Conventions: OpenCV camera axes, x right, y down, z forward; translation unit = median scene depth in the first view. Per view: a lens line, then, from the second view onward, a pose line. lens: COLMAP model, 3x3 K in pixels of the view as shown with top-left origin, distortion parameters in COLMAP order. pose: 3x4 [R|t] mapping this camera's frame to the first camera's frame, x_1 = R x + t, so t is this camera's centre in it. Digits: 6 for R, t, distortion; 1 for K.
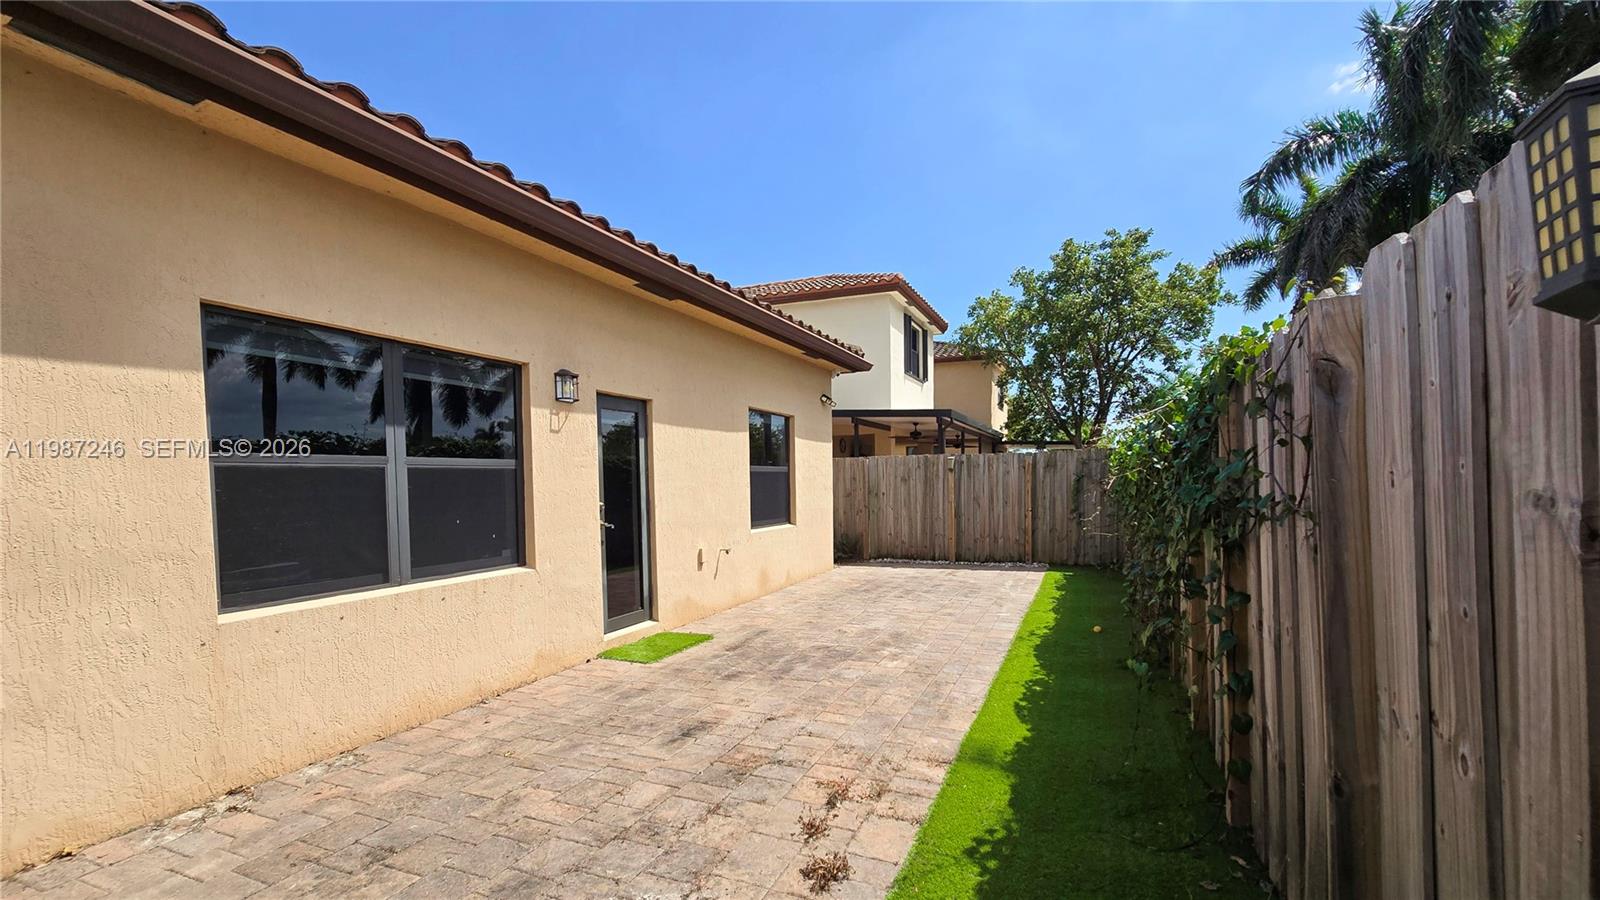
lens RADIAL K [[688.6, 0, 804.9], [0, 688.6, 460.4], [0, 0, 1]] dist [-0.004425, 0.001848]
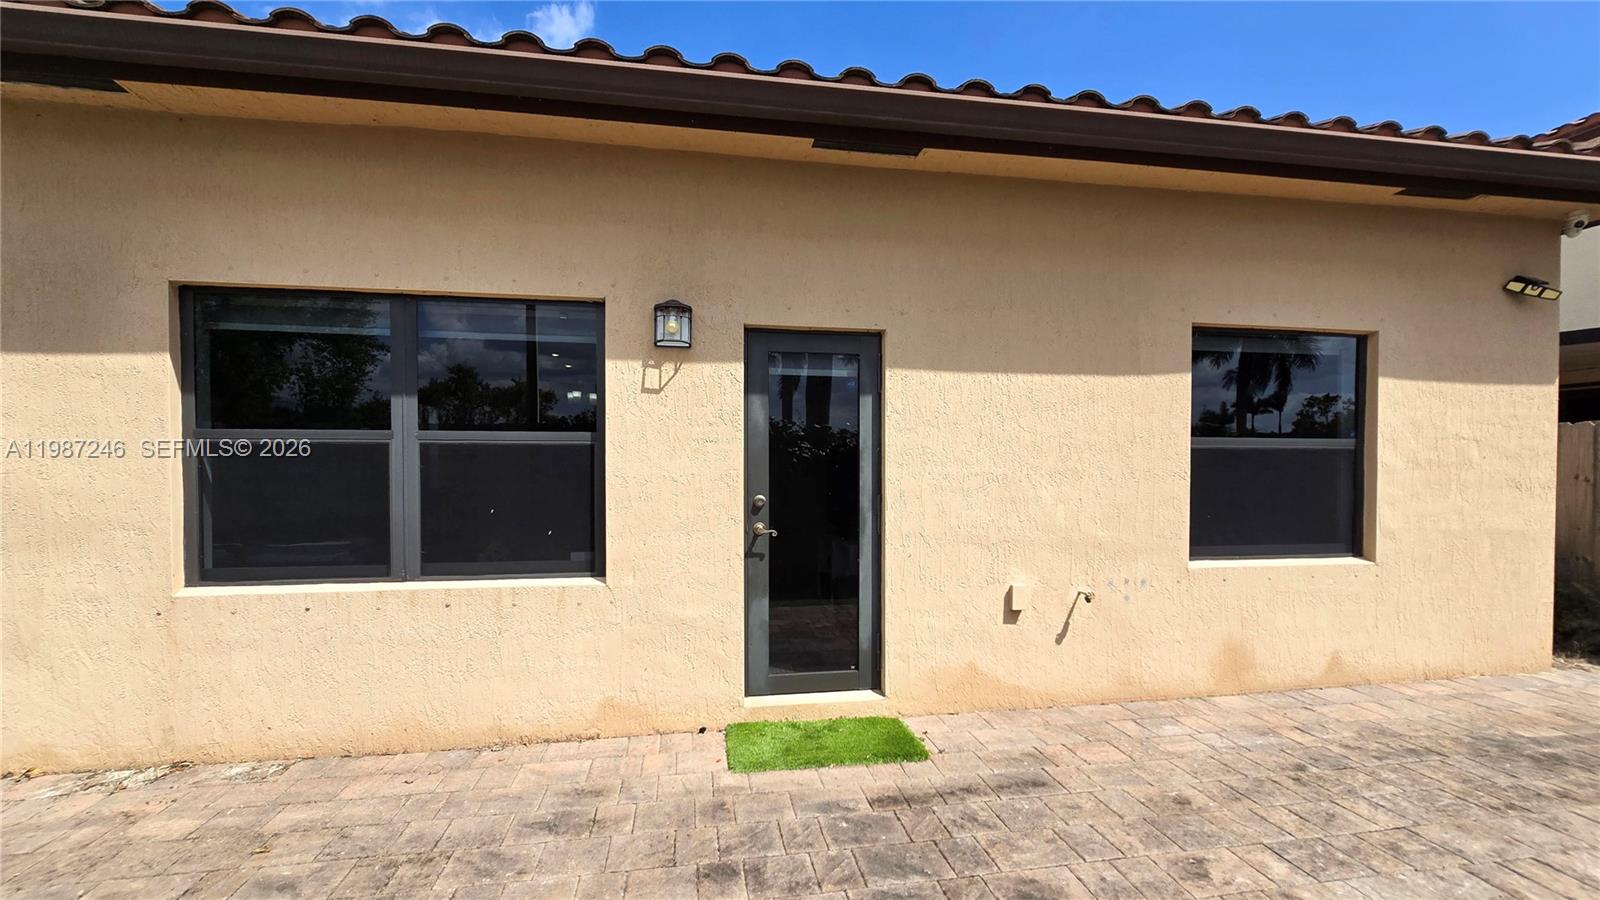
lens RADIAL K [[688.6, 0, 796.5], [0, 688.6, 456.1], [0, 0, 1]] dist [-0.004425, 0.001848]
pose [[0.539073, 0.010089, -0.842199, 0.299511], [0.012340, 0.999726, 0.019874, 0.011630], [0.842169, -0.021106, 0.538801, 0.728419]]
